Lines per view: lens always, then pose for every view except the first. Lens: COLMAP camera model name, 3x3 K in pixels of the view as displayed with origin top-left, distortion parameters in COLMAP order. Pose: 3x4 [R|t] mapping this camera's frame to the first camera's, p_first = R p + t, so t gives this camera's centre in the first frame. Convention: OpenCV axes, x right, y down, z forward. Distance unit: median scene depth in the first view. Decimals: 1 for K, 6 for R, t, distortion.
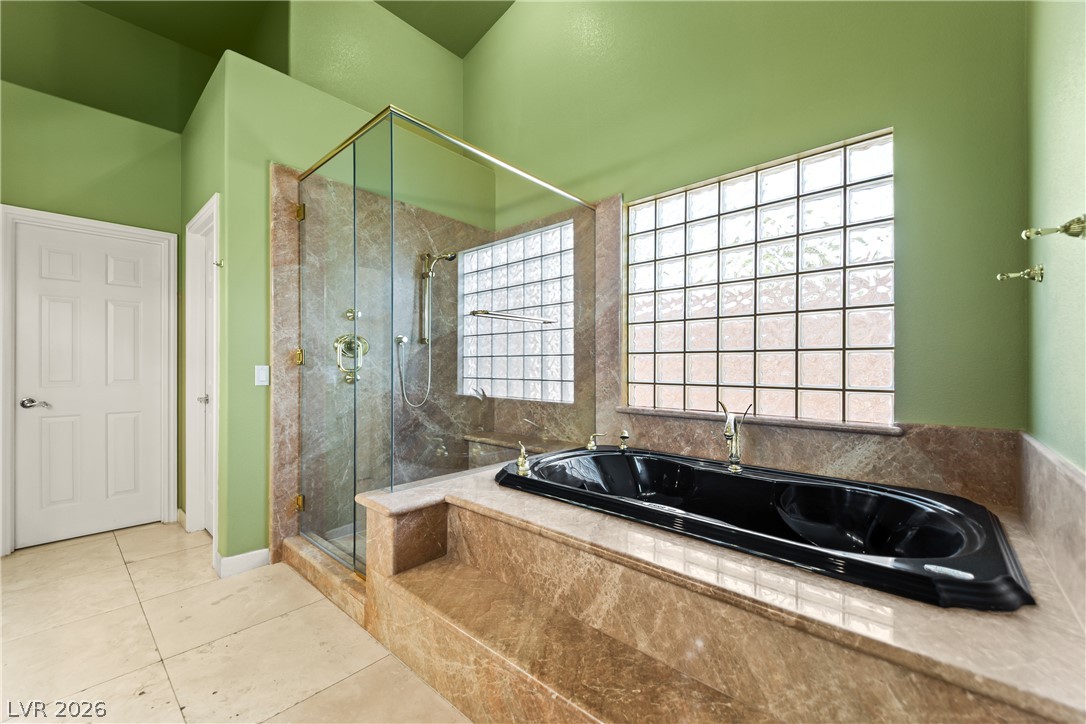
lens RADIAL K [[433.2, 0, 533.6], [0, 433.2, 367.9], [0, 0, 1]] dist [0.018422, -0.008179]
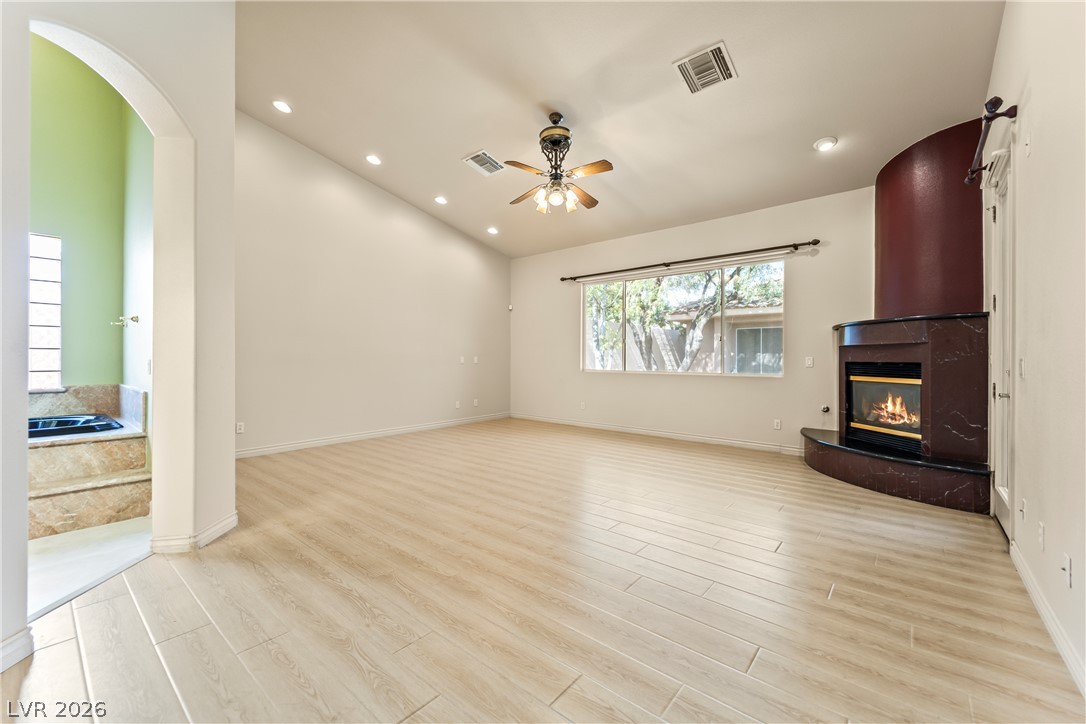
lens RADIAL K [[433.2, 0, 538.5], [0, 433.2, 360.4], [0, 0, 1]] dist [0.018422, -0.008179]
pose [[-0.033648, -0.000517, 0.999434, -1.297618], [-0.010719, 0.999943, 0.000156, -0.016911], [-0.999376, -0.010708, -0.033652, -1.157441]]
